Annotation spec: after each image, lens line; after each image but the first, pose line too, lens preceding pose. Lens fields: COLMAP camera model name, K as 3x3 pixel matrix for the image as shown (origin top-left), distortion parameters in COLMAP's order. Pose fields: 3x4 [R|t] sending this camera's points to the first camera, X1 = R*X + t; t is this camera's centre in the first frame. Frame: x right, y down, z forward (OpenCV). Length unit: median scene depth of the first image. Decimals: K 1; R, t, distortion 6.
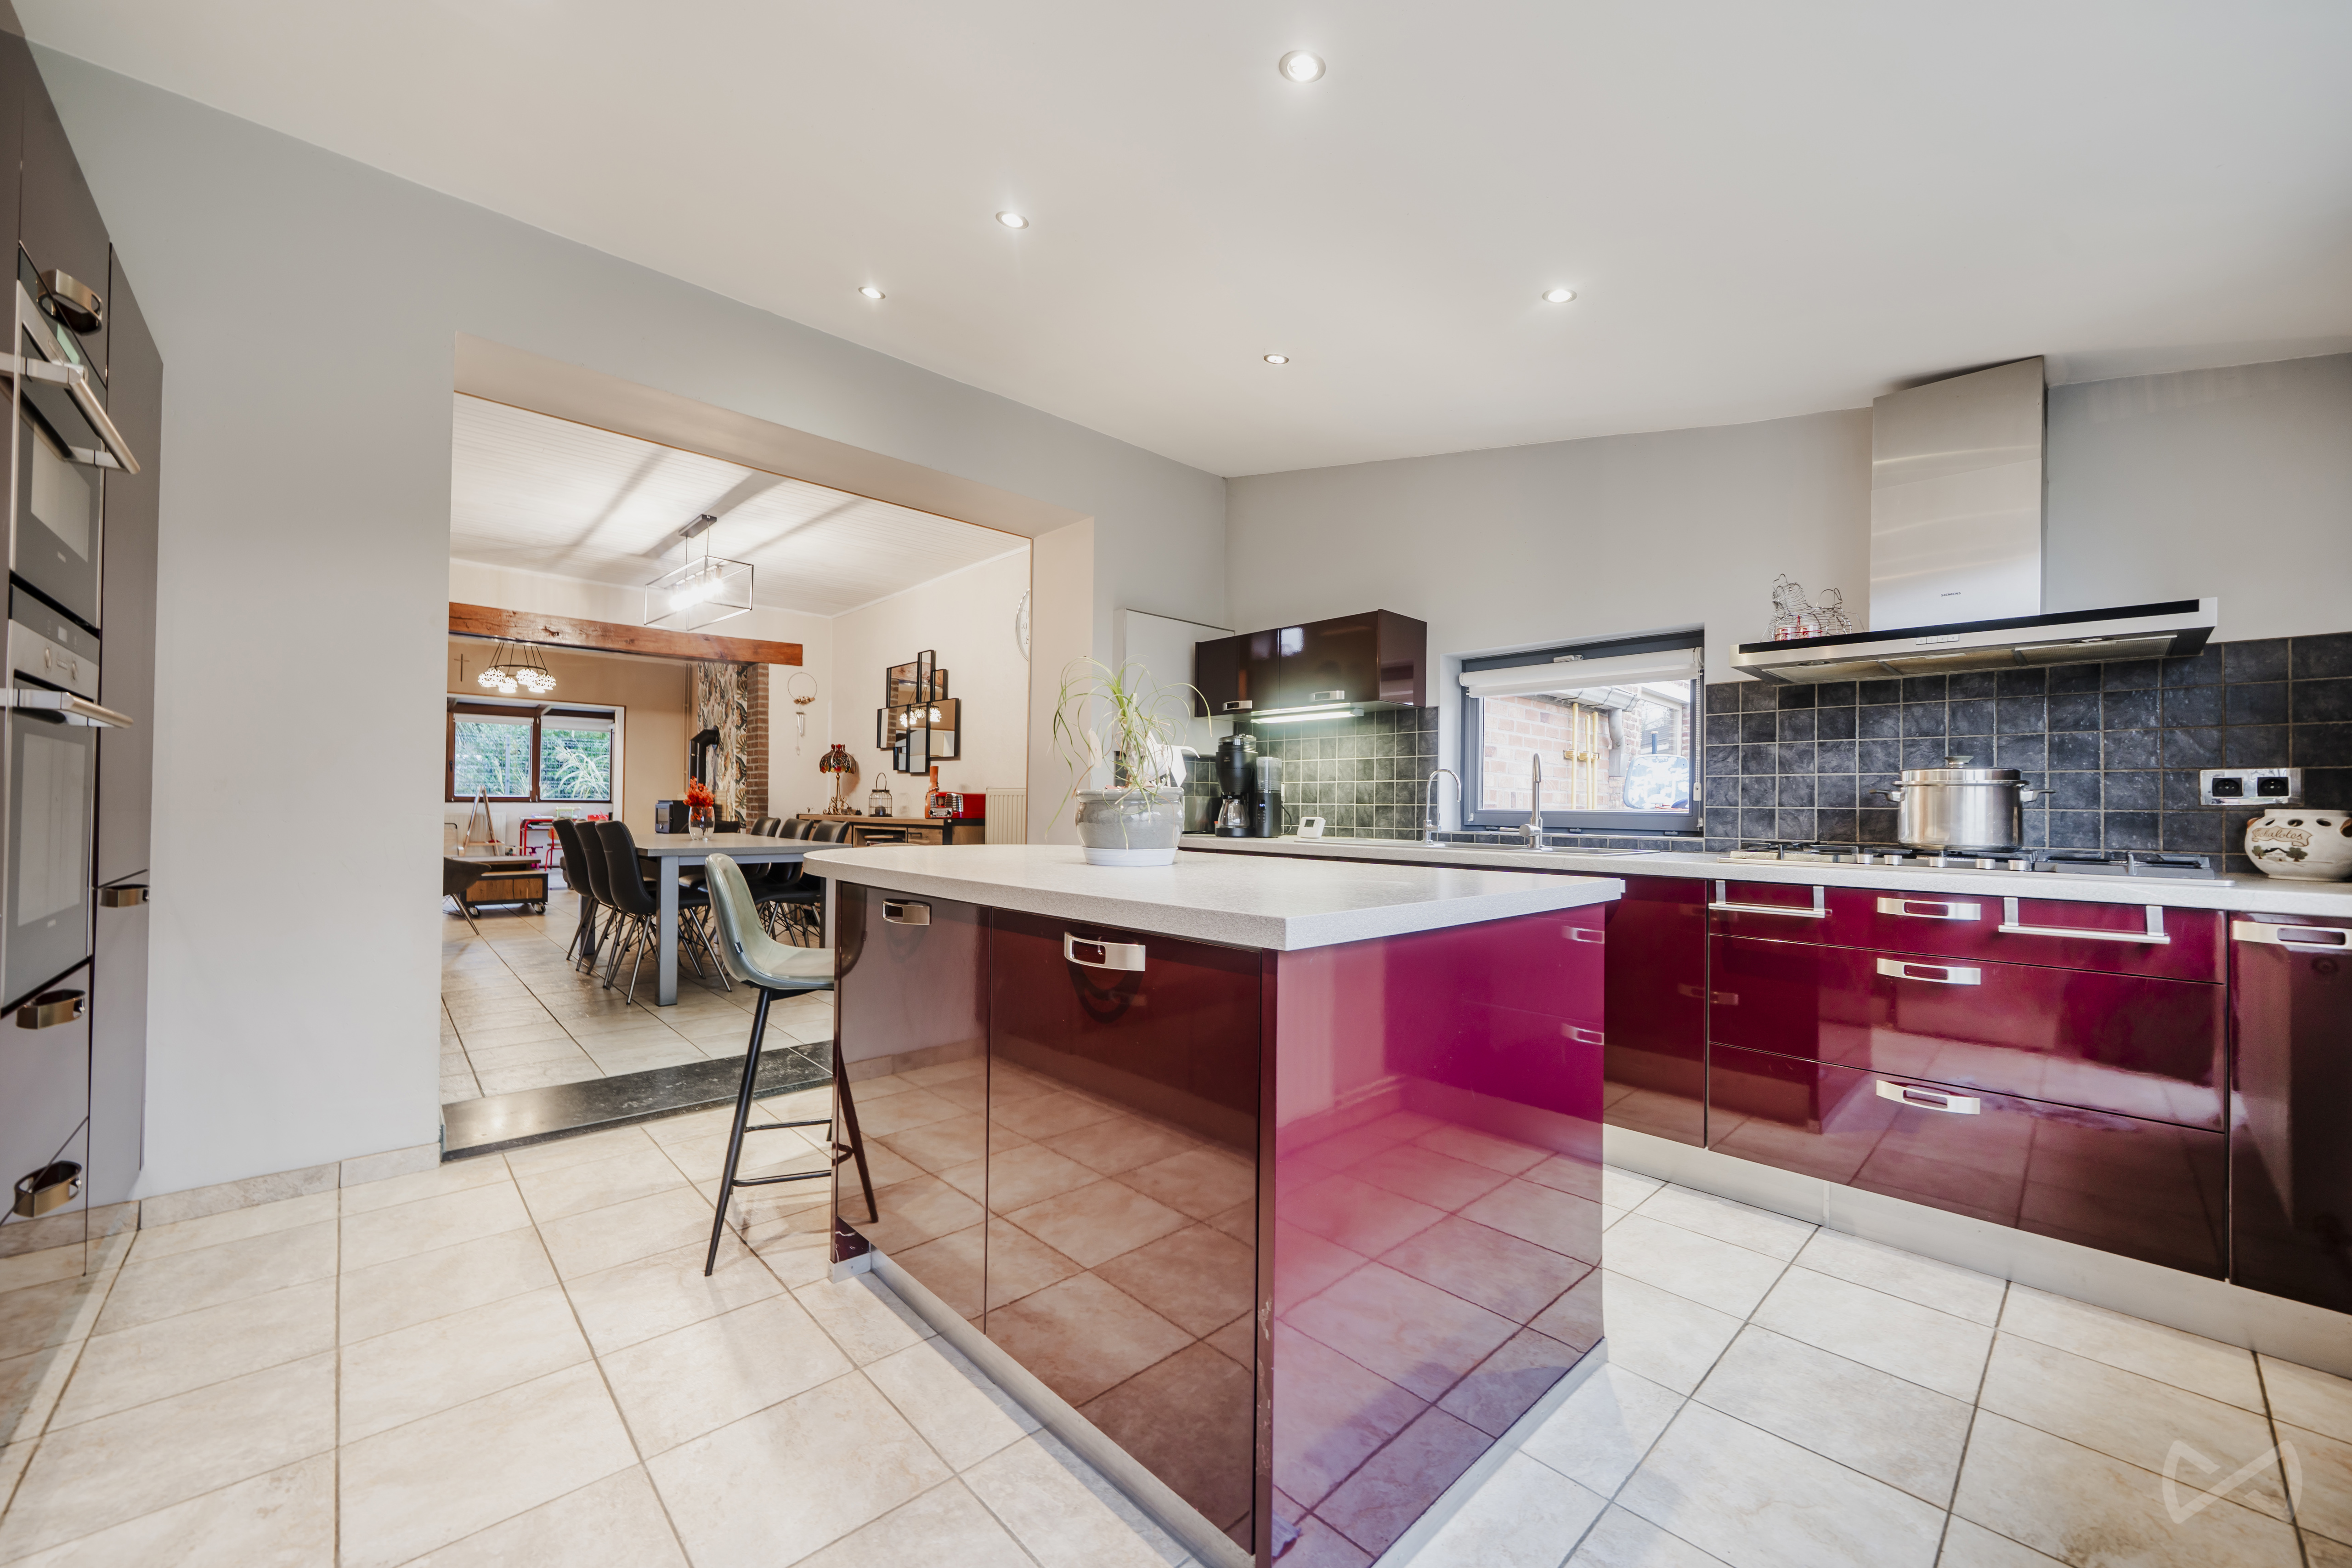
lens RADIAL K [[902.1, 0, 1168.7], [0, 902.1, 785.5], [0, 0, 1]] dist [-0.000987, -0.000044]
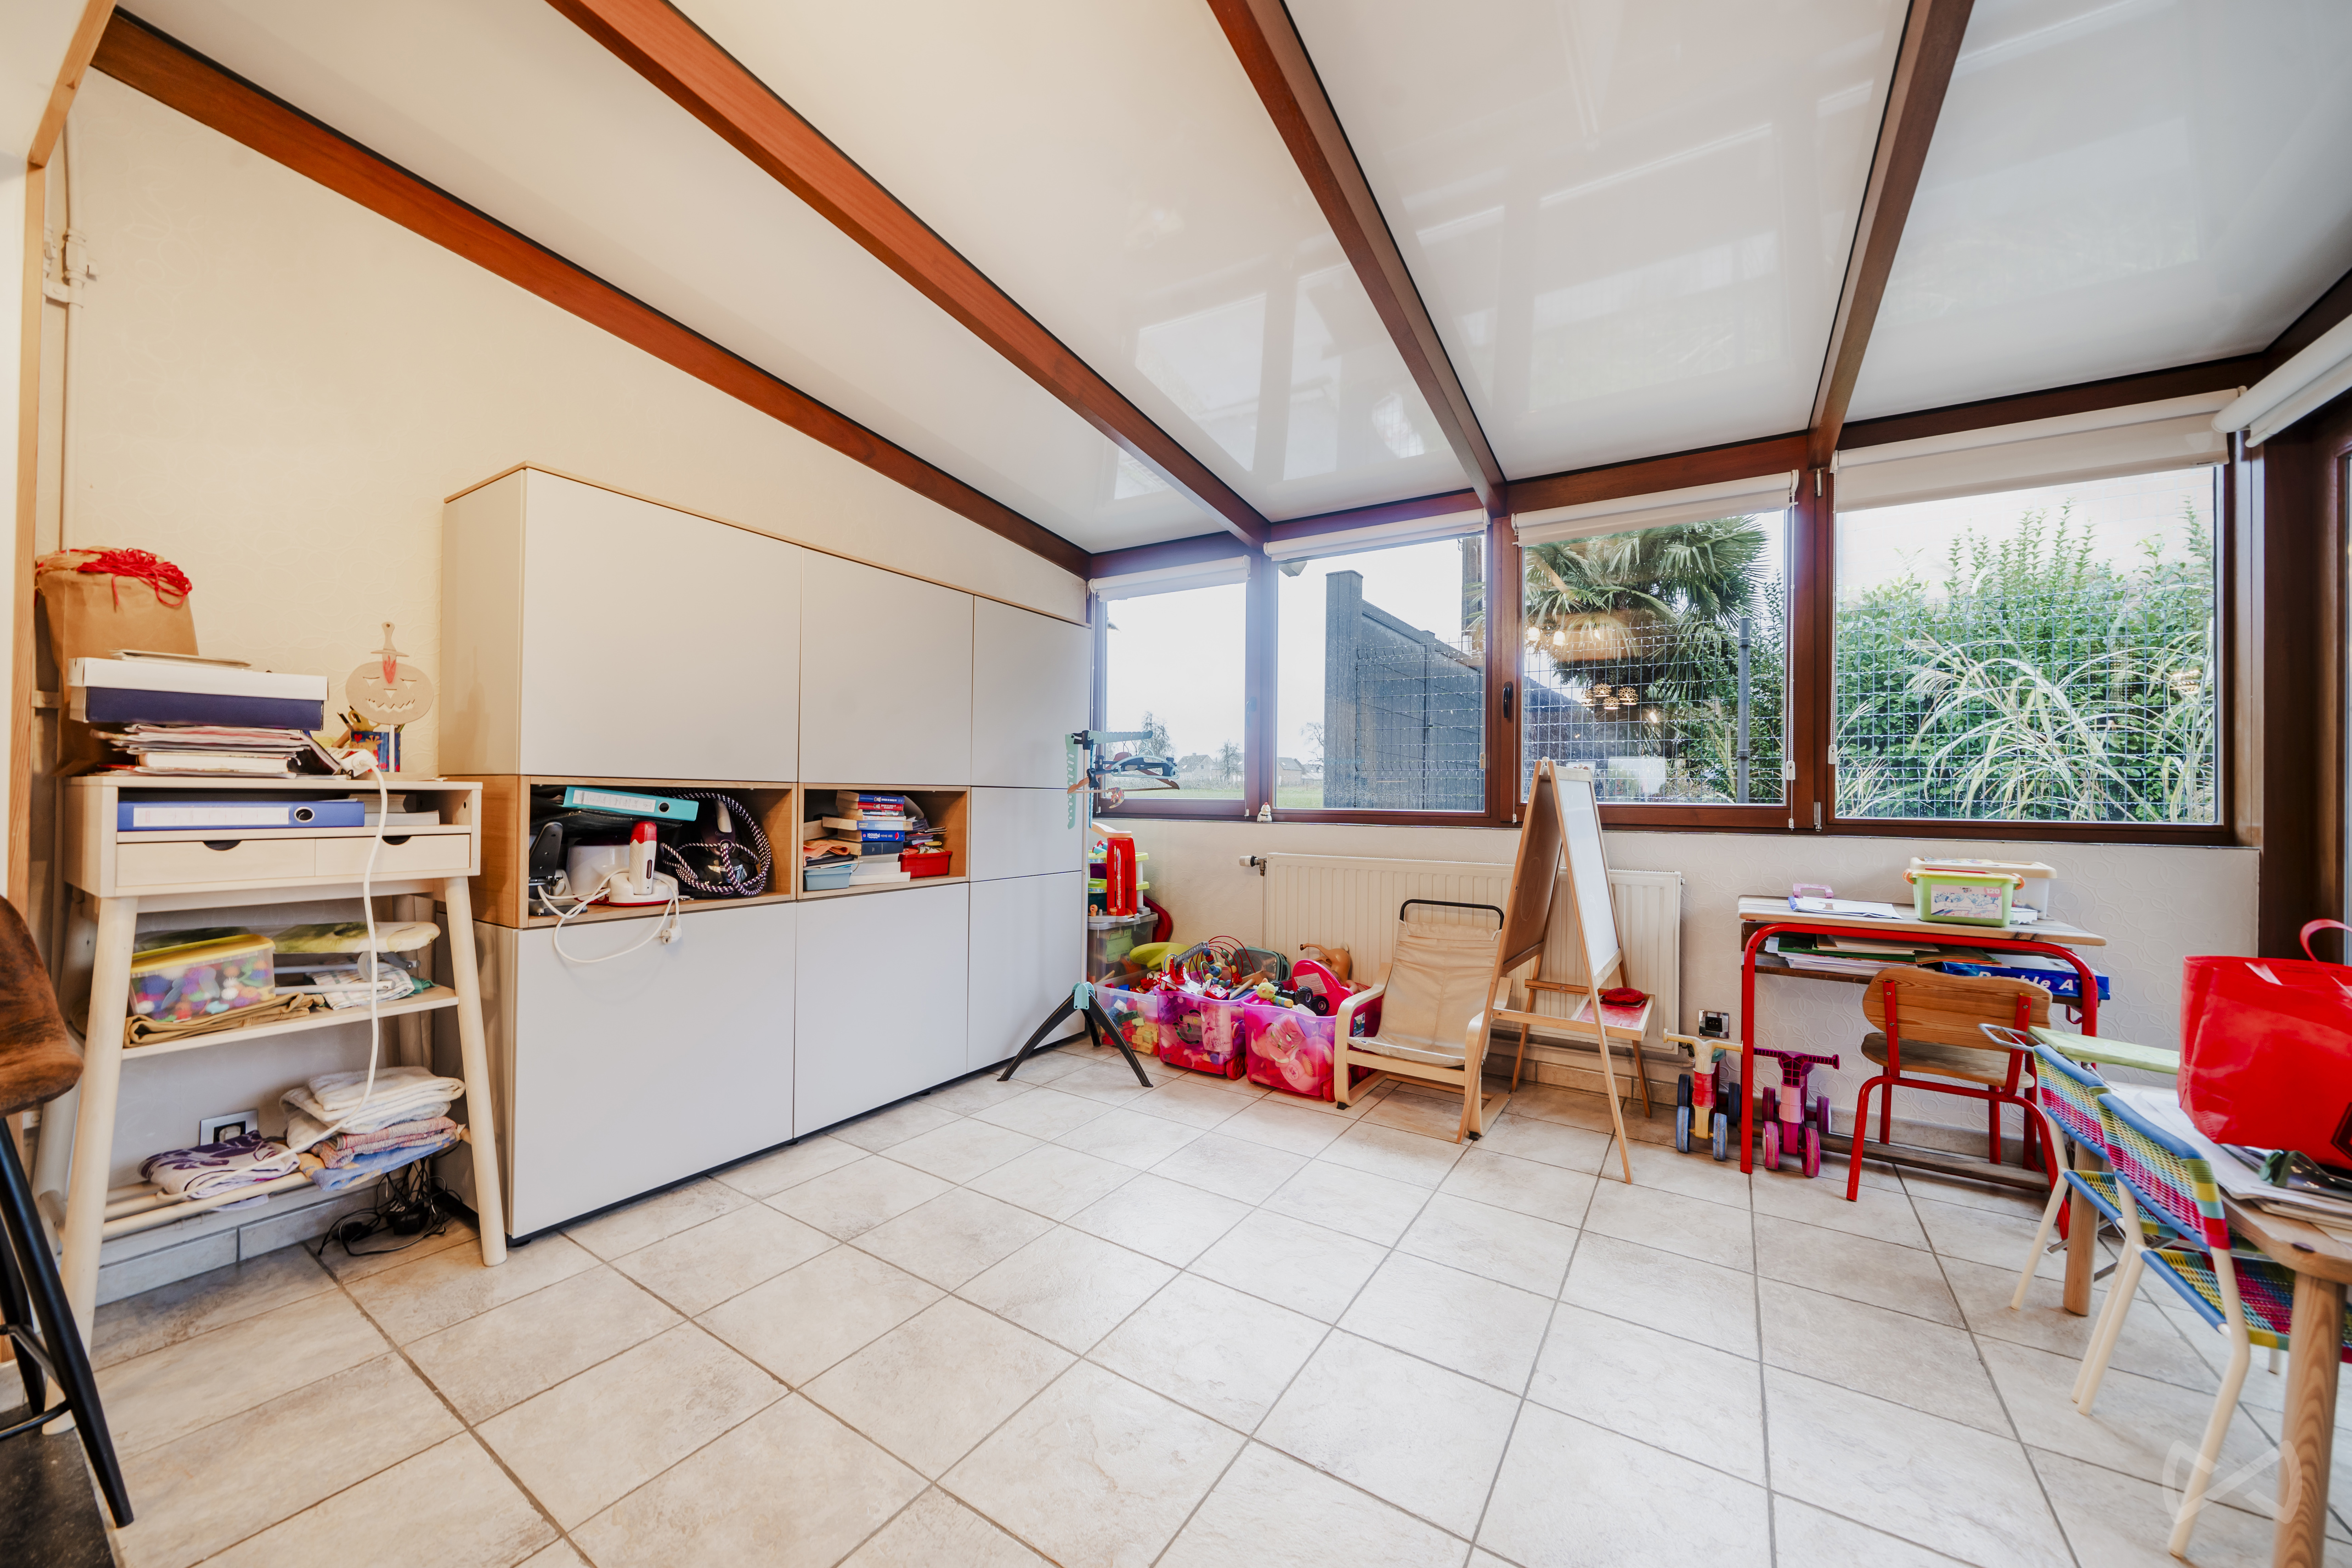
lens RADIAL K [[826.3, 0, 1185.4], [0, 826.3, 790.2], [0, 0, 1]] dist [-0.000507, -0.000057]
pose [[0.255737, -0.010793, -0.966686, -0.742646], [0.010254, 0.999912, -0.008452, 0.011620], [0.966692, -0.007751, 0.255825, 1.091295]]
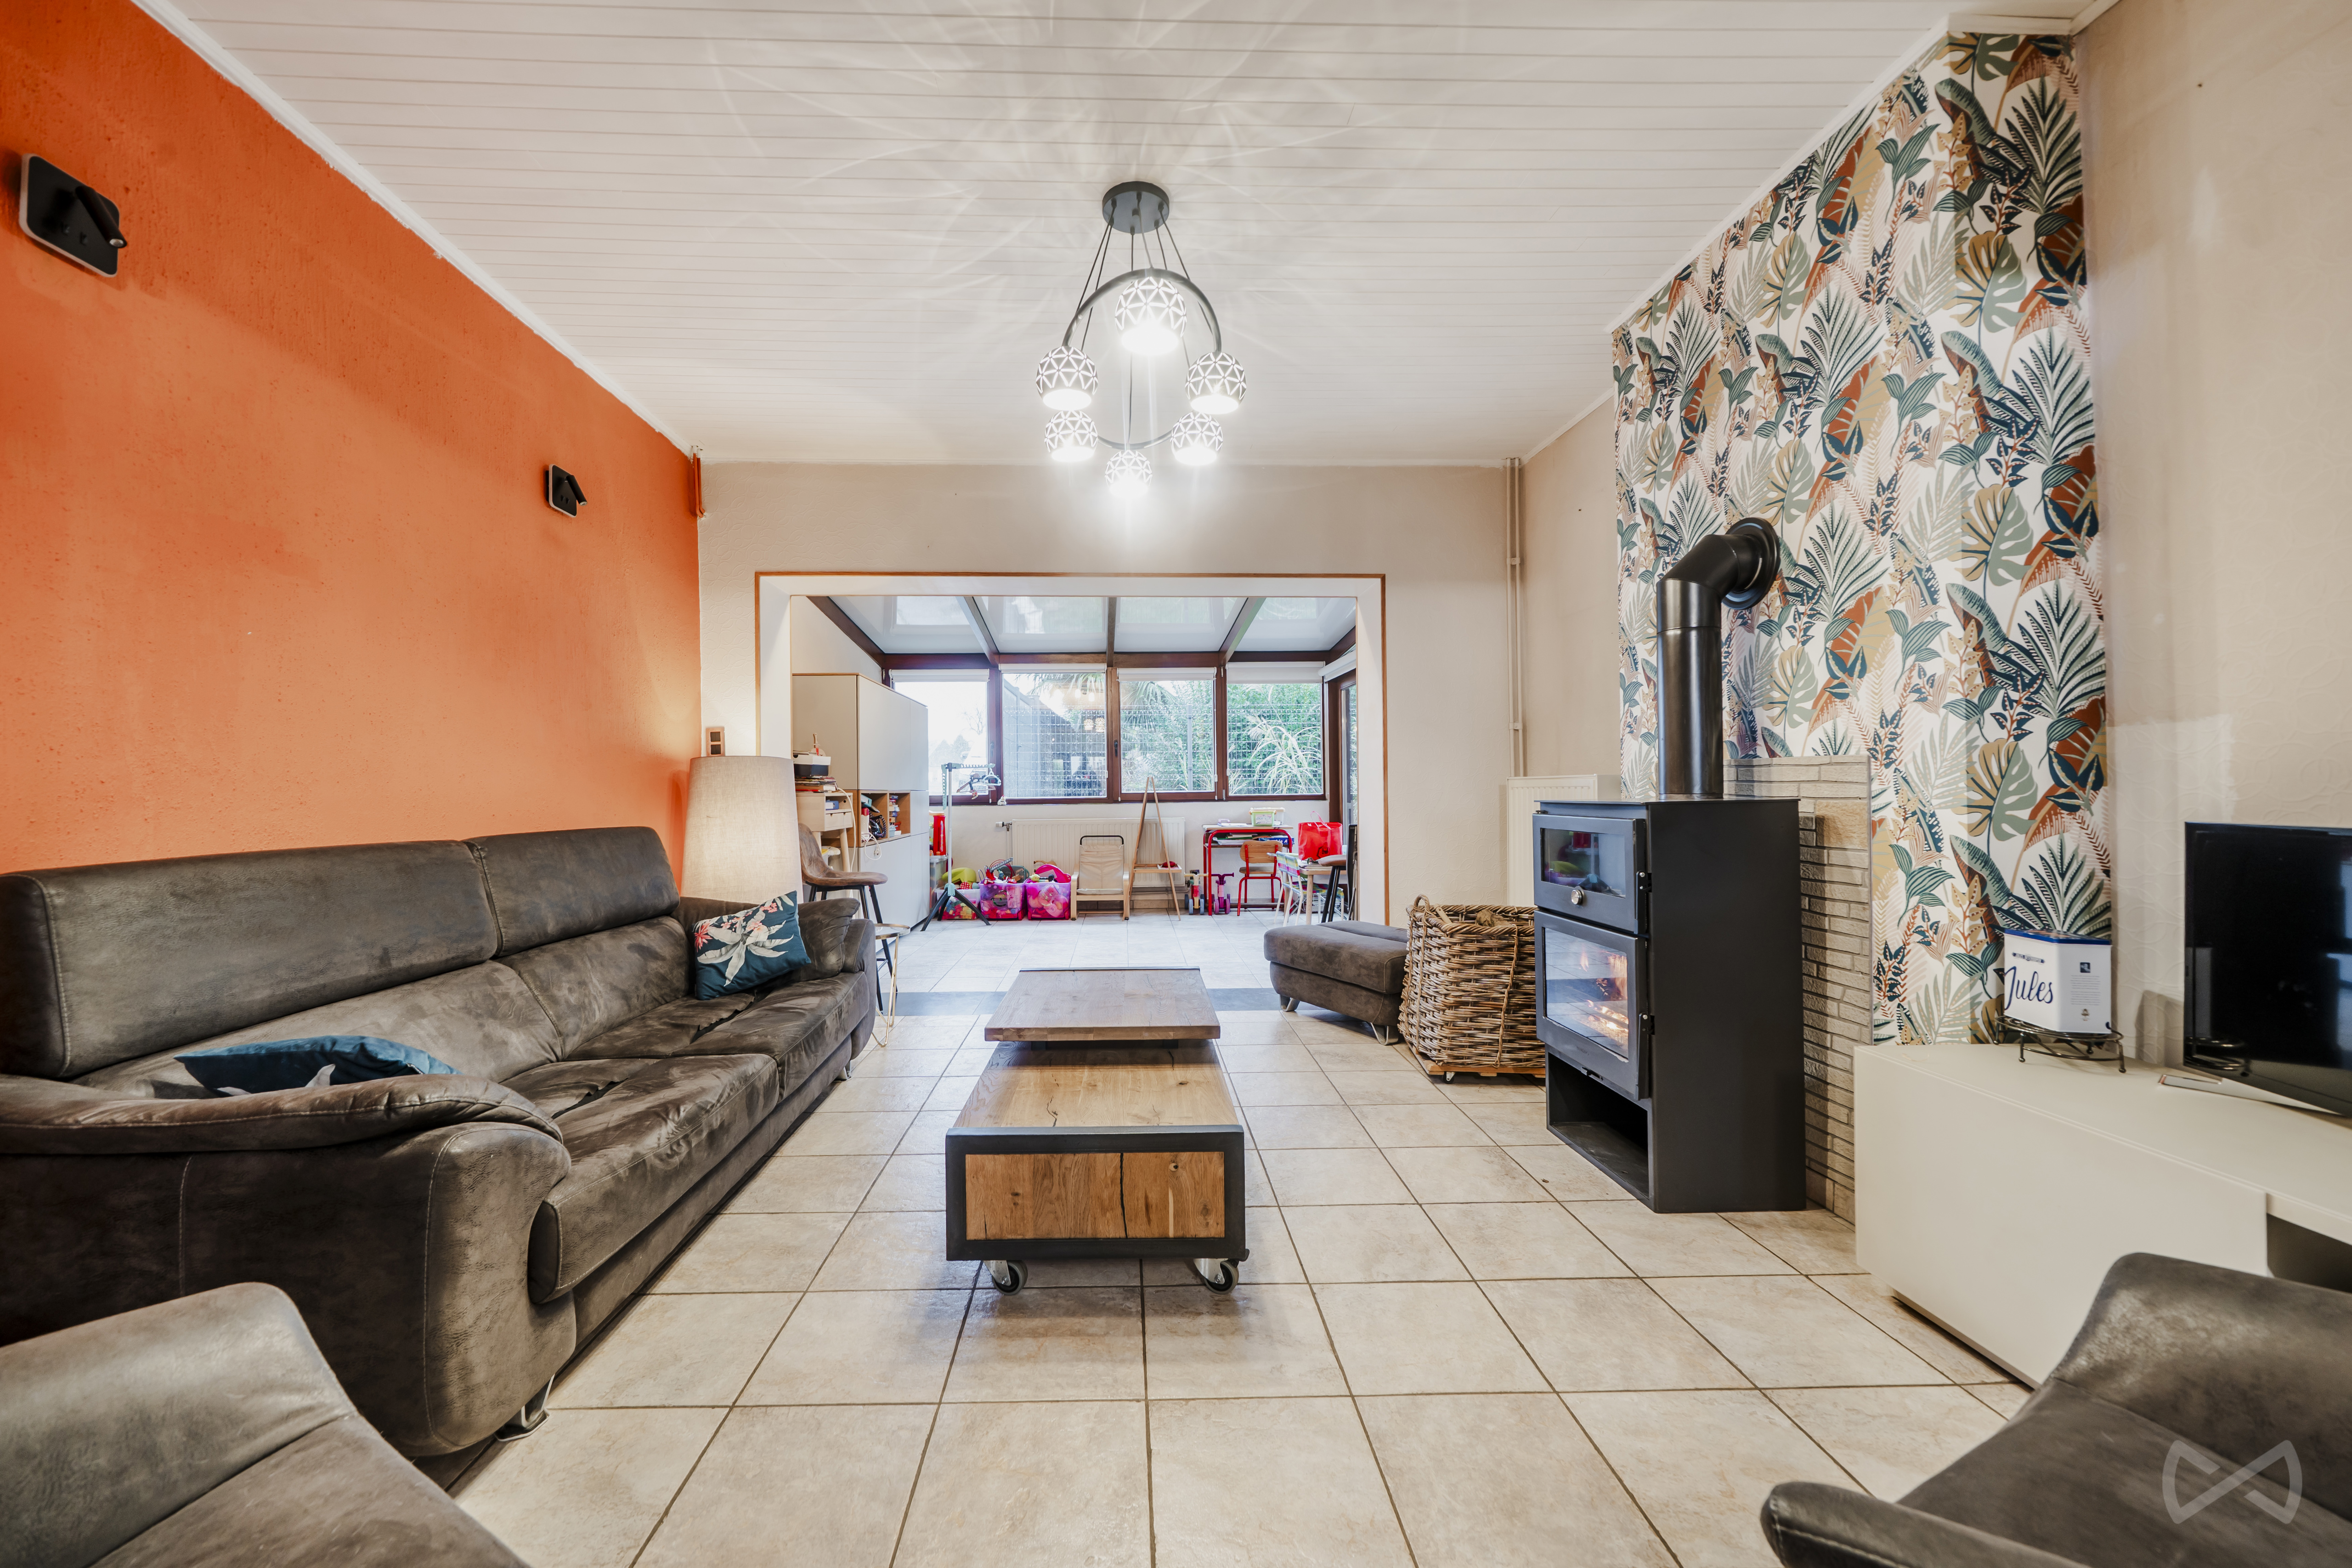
lens RADIAL K [[893.5, 0, 1126.6], [0, 893.5, 788.9], [0, 0, 1]] dist [-0.000051, 0.000005]
pose [[0.746075, -0.017353, -0.665636, -0.467216], [0.029372, 0.999545, 0.006864, 0.006161], [0.665214, -0.024672, 0.746245, 0.679827]]
